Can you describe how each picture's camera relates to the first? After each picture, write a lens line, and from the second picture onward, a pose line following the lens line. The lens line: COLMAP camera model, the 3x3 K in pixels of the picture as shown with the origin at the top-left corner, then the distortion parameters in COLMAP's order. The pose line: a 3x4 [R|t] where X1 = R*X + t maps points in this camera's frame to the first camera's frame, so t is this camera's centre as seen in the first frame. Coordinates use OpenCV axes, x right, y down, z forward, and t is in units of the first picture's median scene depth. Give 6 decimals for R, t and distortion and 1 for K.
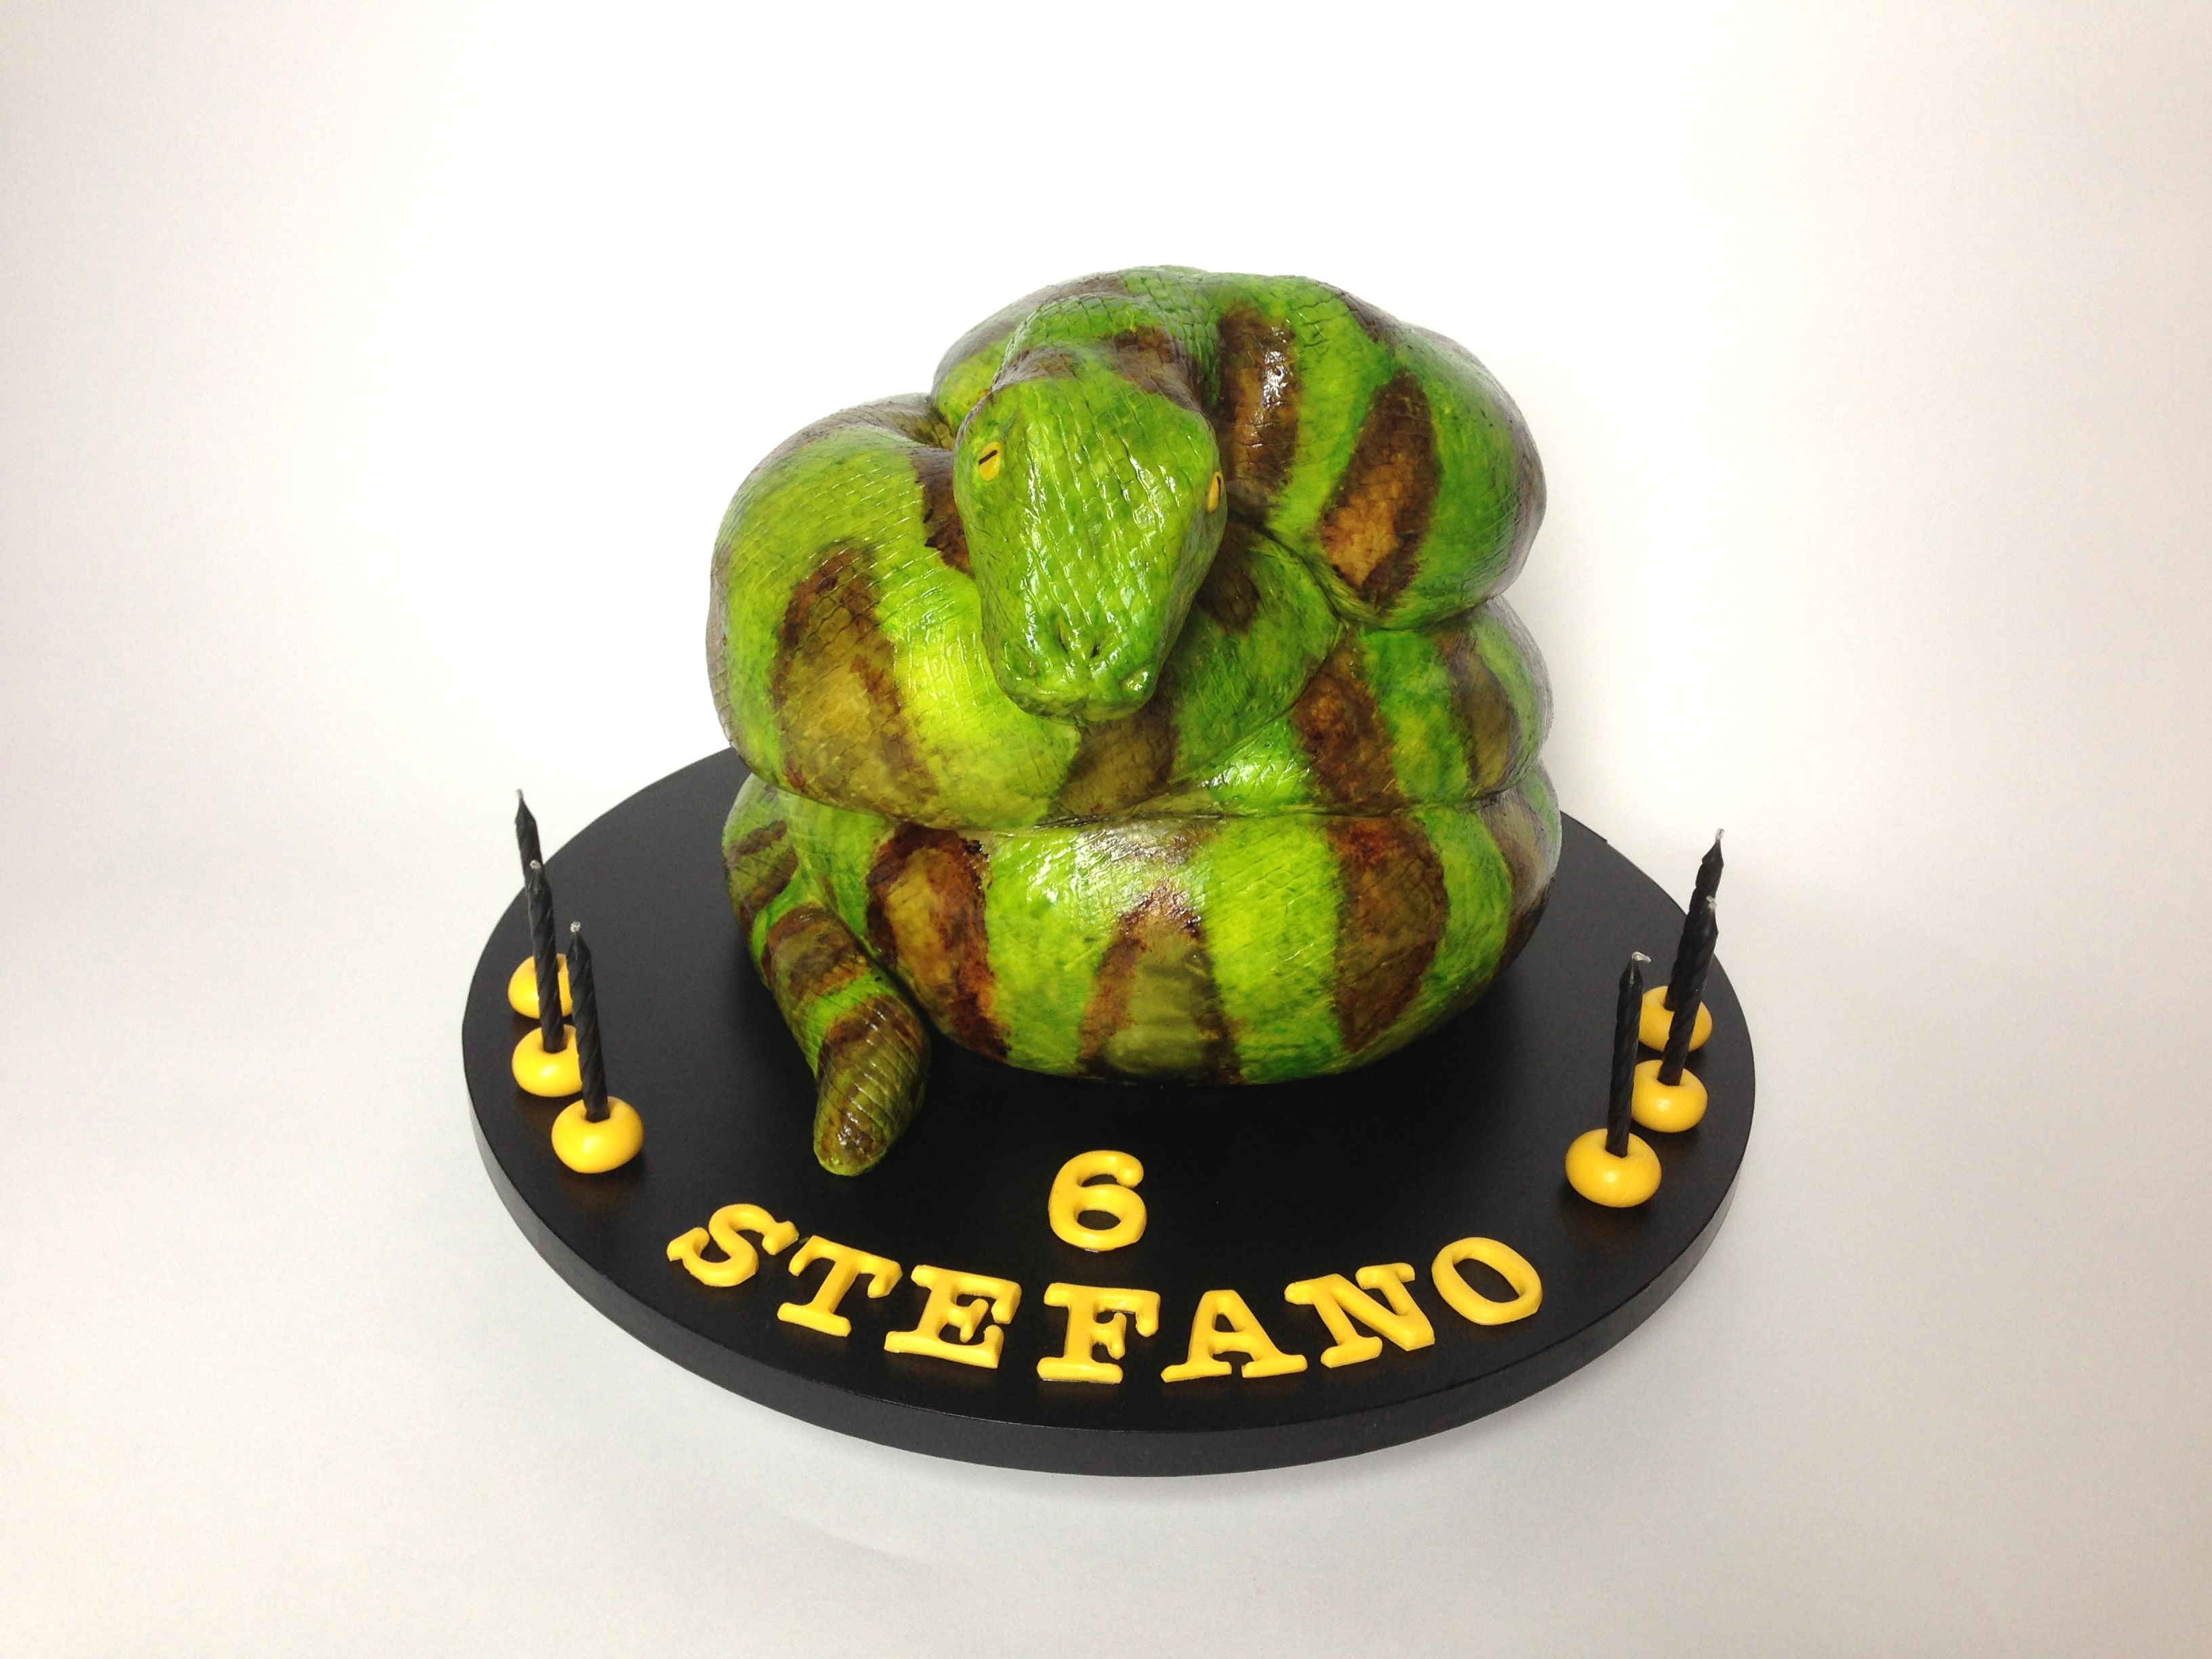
lens RADIAL K [[2090.2, 0, 1089.7], [0, 2090.2, 781.9], [0, 0, 1]] dist [-0.004177, 0.284526]
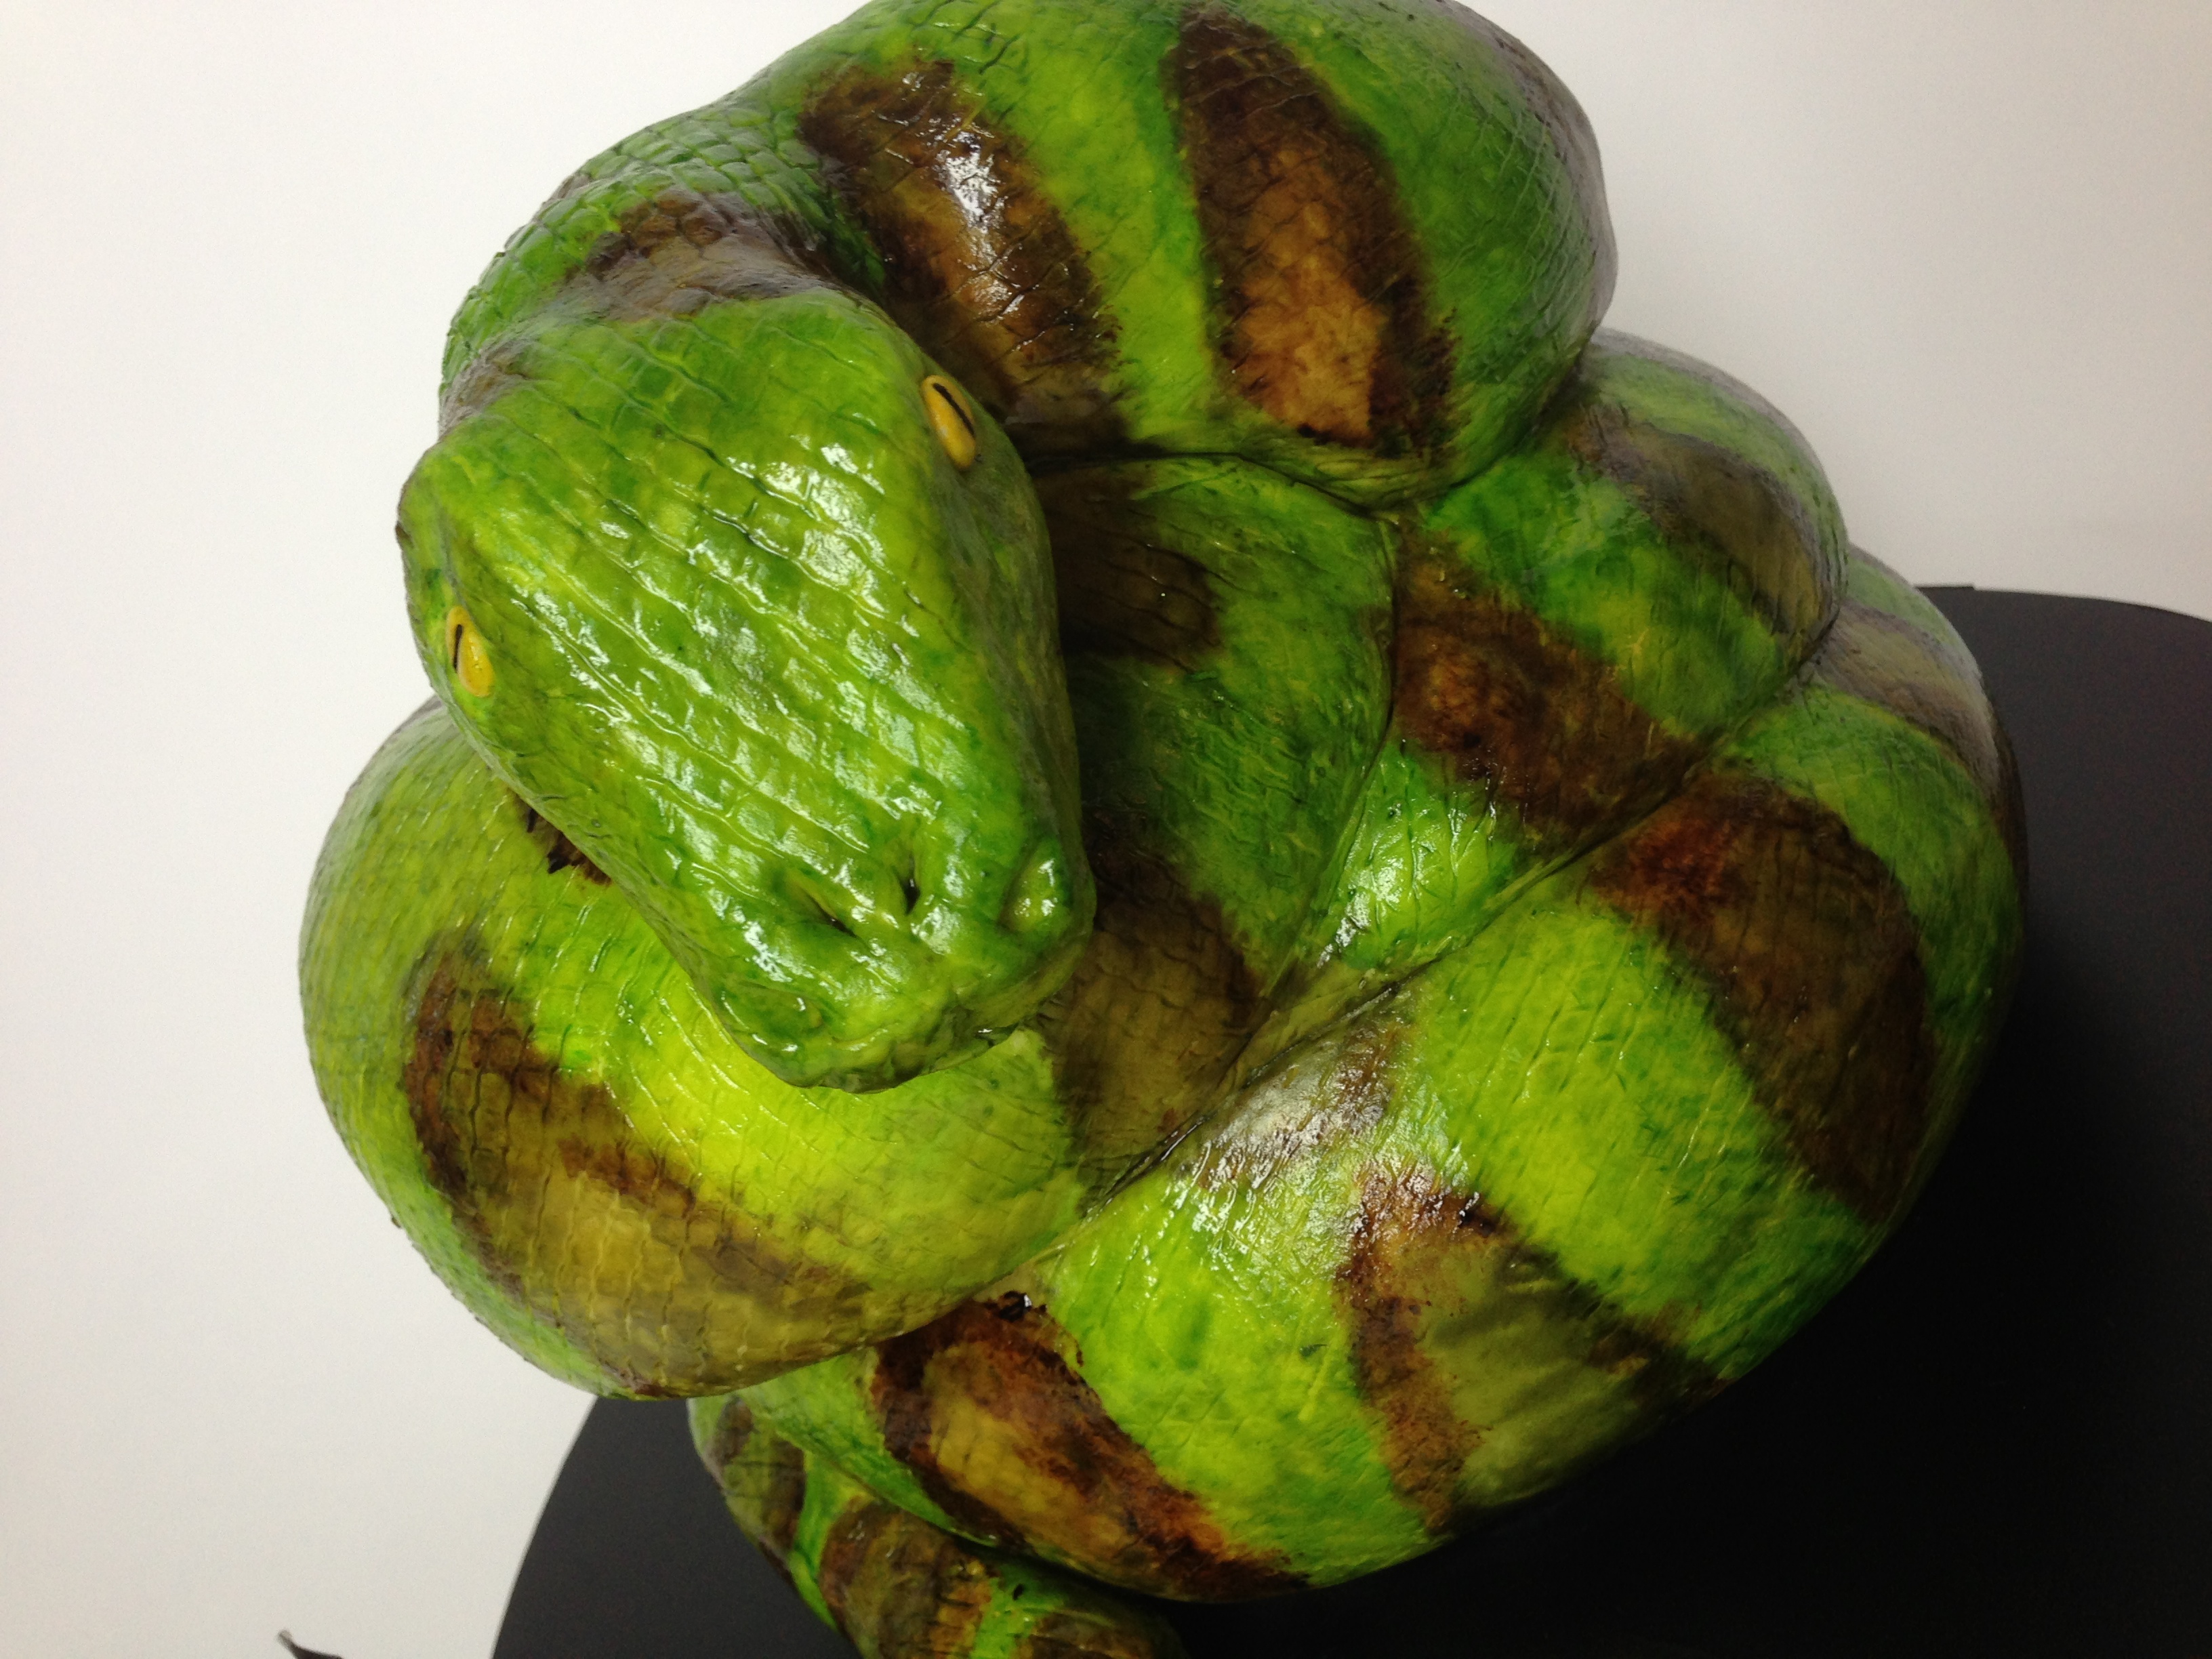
lens RADIAL K [[2090.2, 0, 1089.7], [0, 2090.2, 781.9], [0, 0, 1]] dist [-0.004177, 0.284526]
pose [[0.830084, -0.554346, -0.060502, 0.060474], [0.550371, 0.831889, -0.071084, -0.027752], [0.089736, 0.025707, 0.995634, 0.515024]]
